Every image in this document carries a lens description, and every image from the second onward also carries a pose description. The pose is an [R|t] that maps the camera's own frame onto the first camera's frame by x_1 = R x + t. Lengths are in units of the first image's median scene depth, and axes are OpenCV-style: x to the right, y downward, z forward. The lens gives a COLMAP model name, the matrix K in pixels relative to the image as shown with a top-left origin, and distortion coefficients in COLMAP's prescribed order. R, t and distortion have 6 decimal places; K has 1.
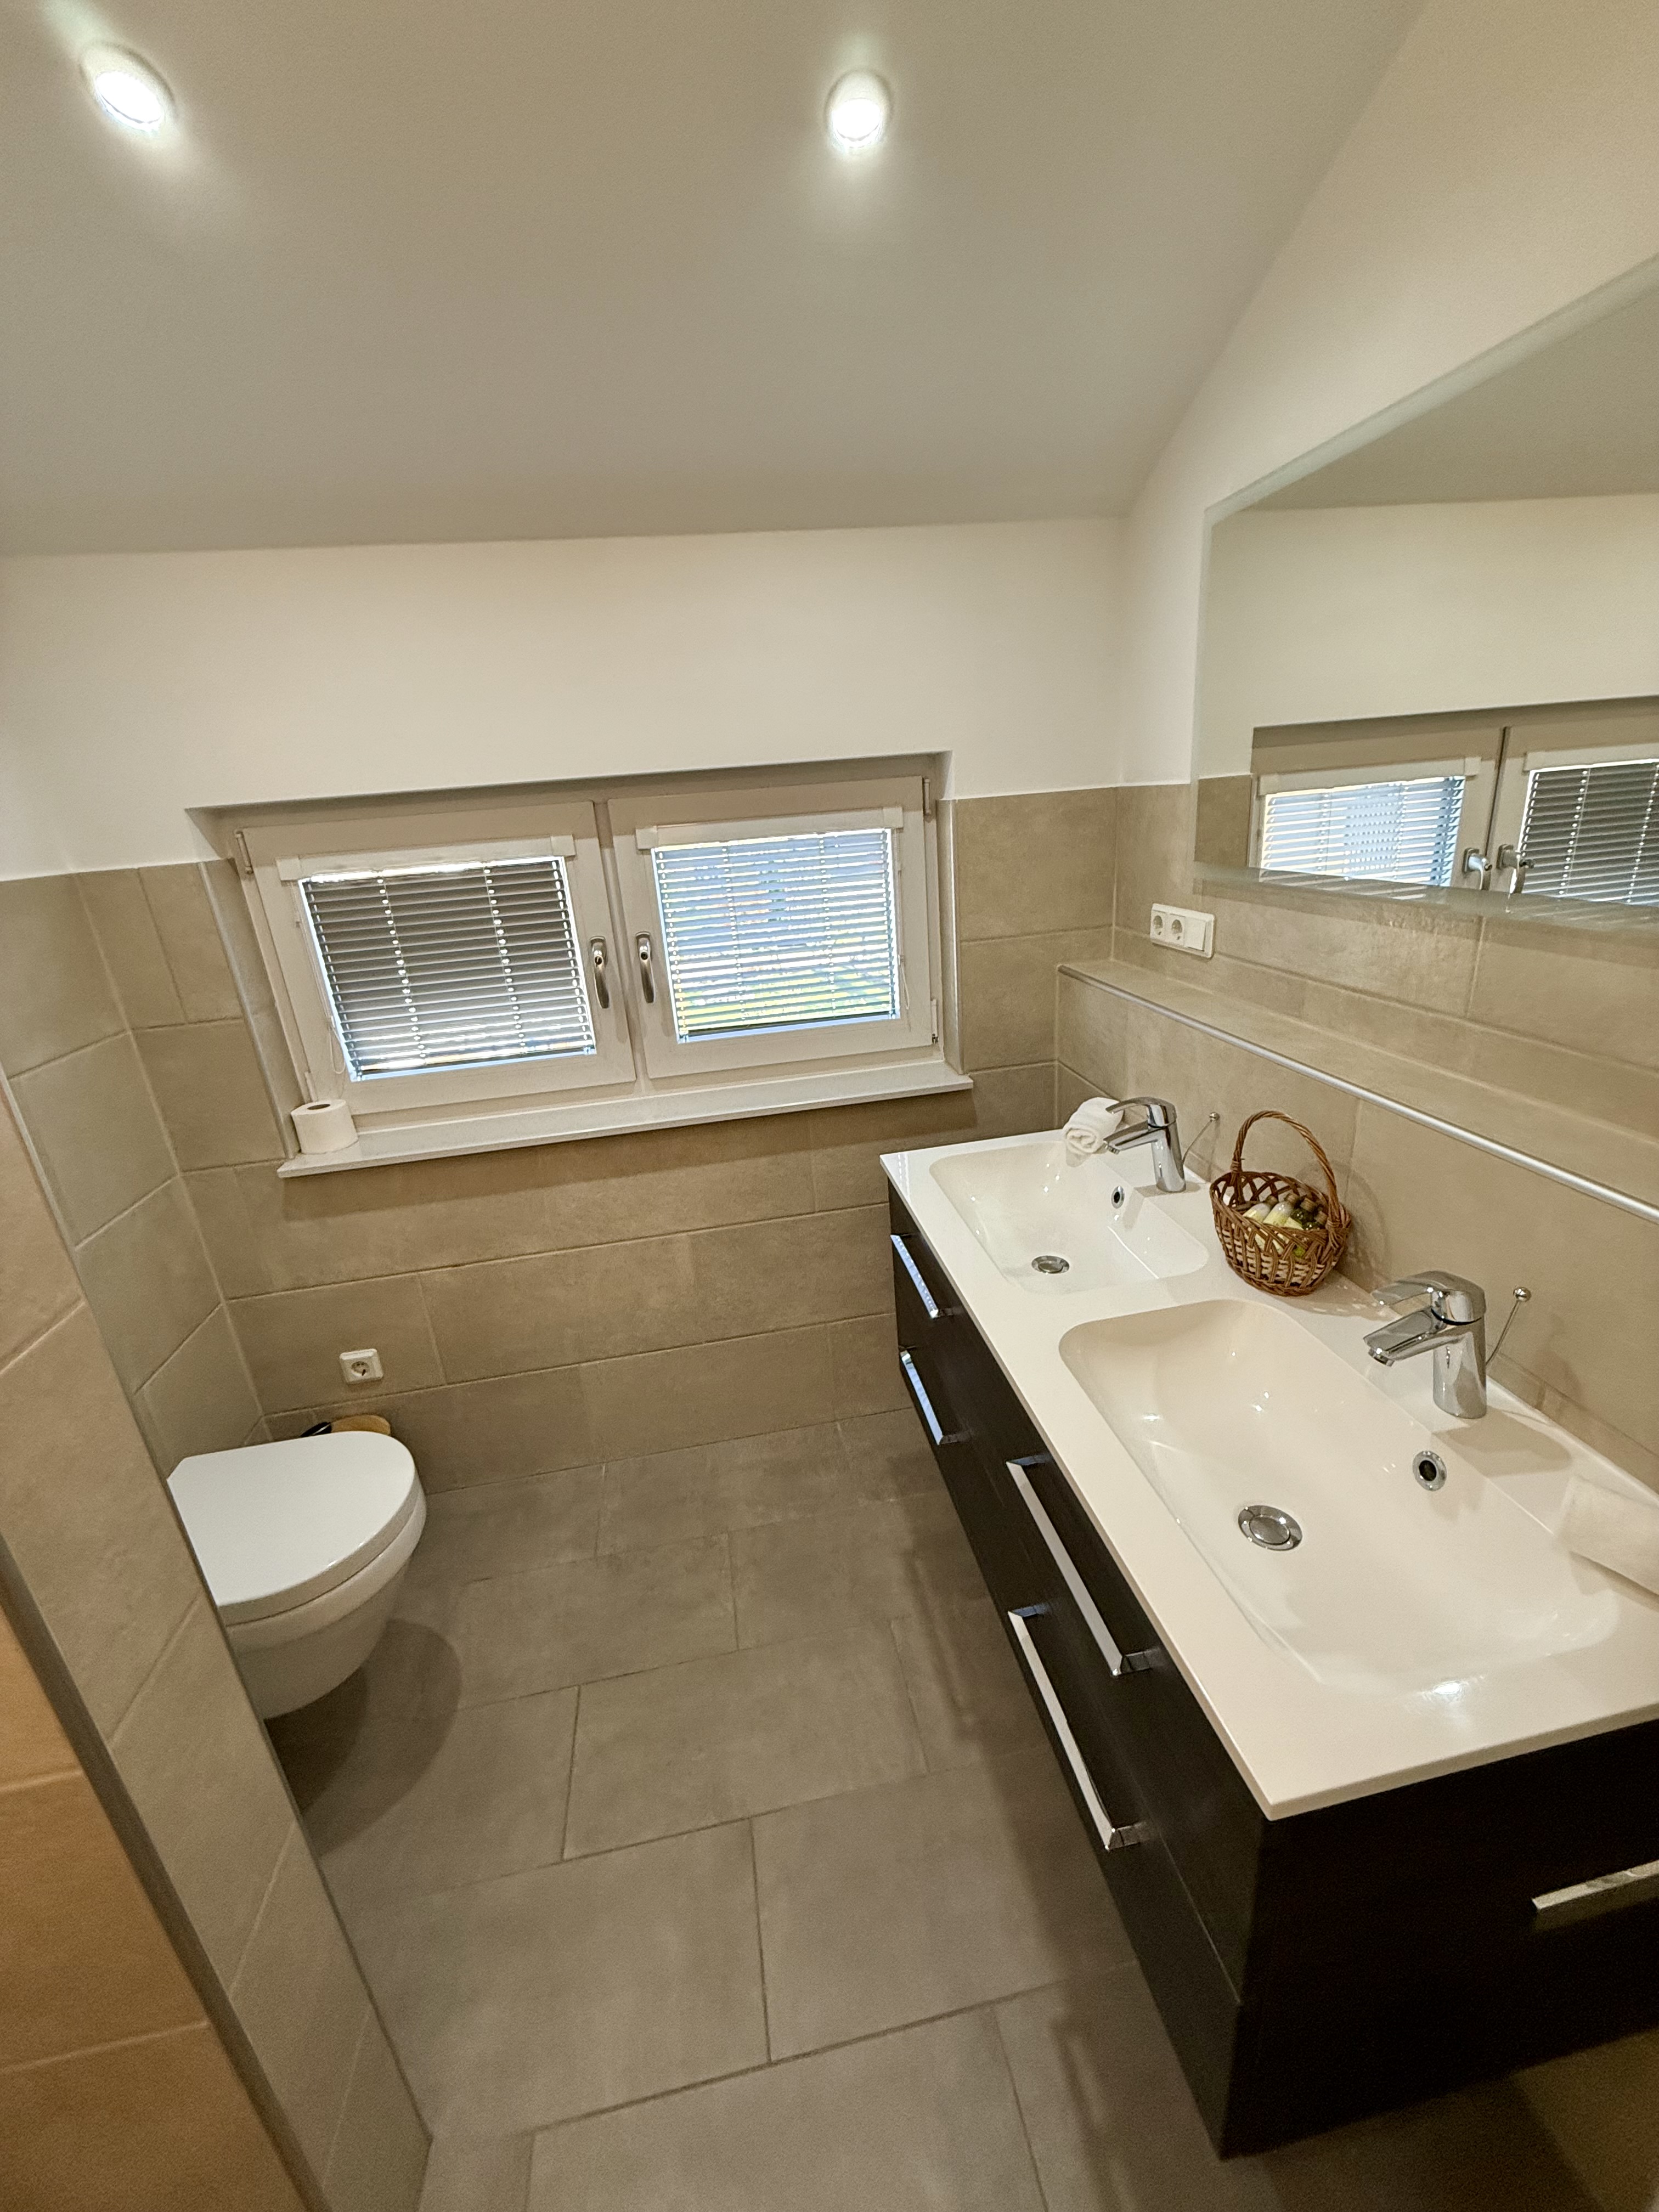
lens RADIAL K [[880.0, 0, 833.1], [0, 880.0, 1101.2], [0, 0, 1]] dist [-0.000233, 0.000228]
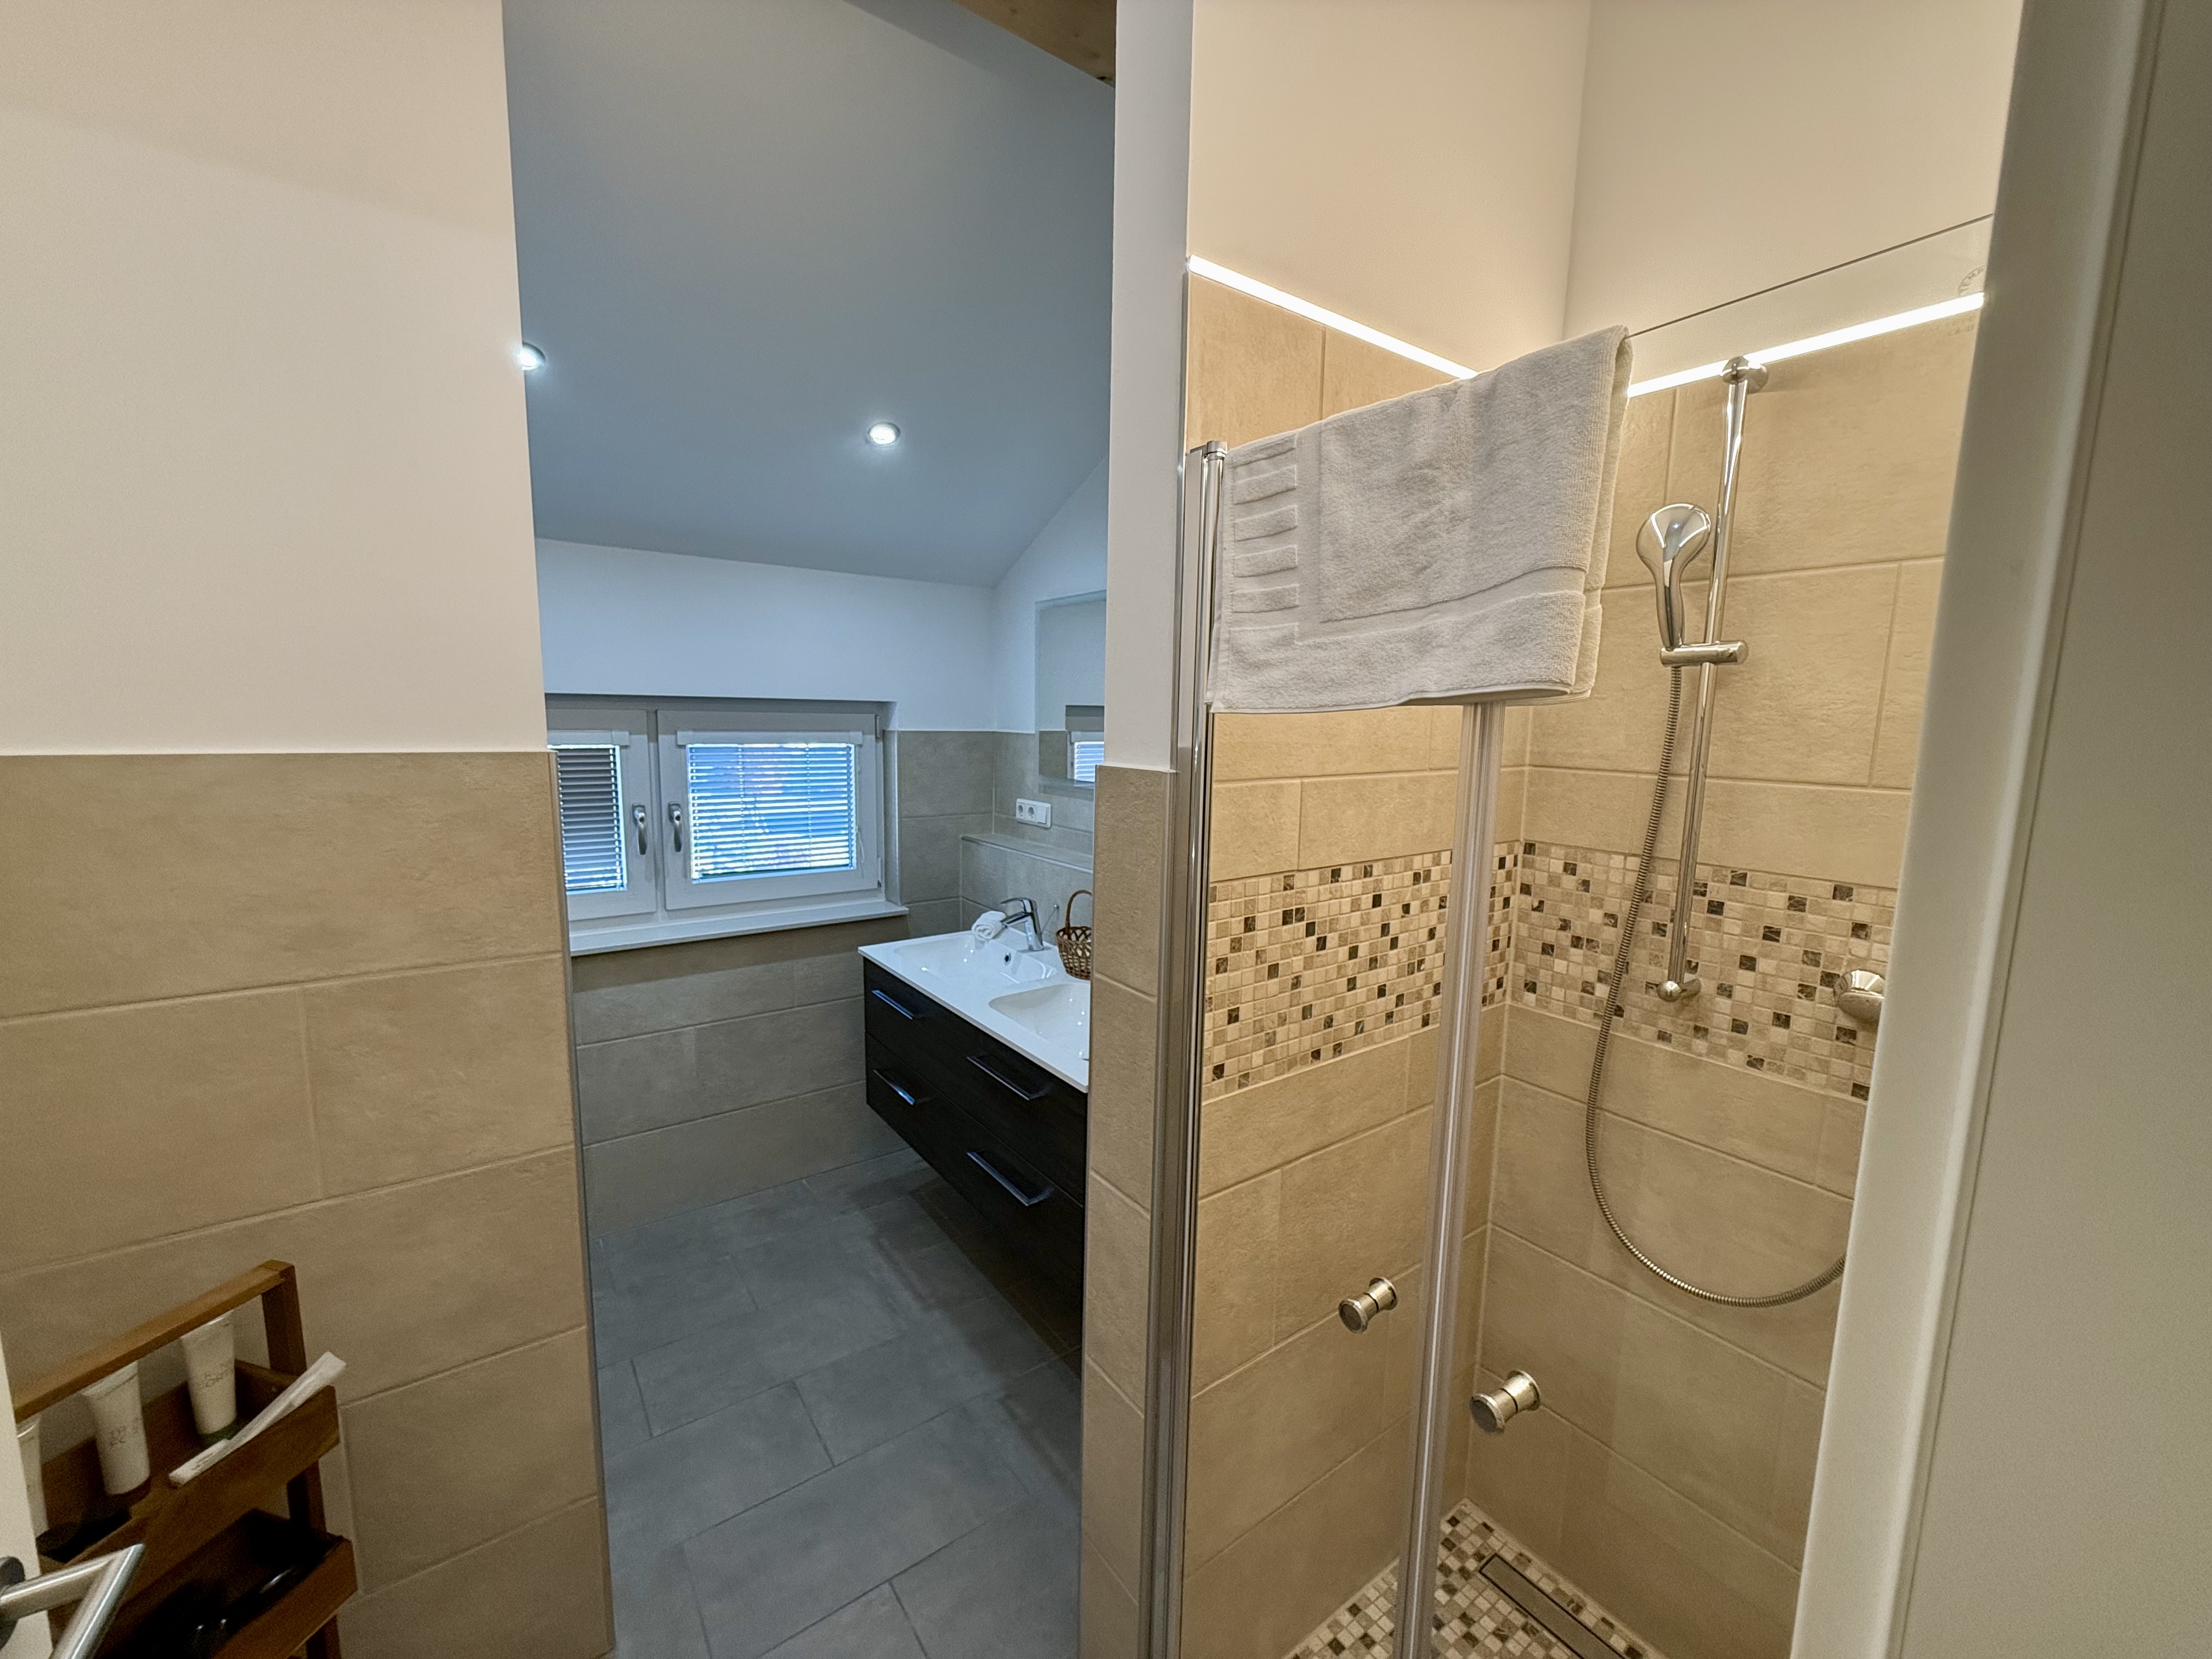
lens RADIAL K [[880.0, 0, 1104.2], [0, 880.0, 832.4], [0, 0, 1]] dist [-0.000233, 0.000228]
pose [[0.894697, 0.031897, 0.445534, -0.237228], [0.062478, 0.978705, -0.195533, 0.179648], [-0.442283, 0.202779, 0.873651, -0.538067]]
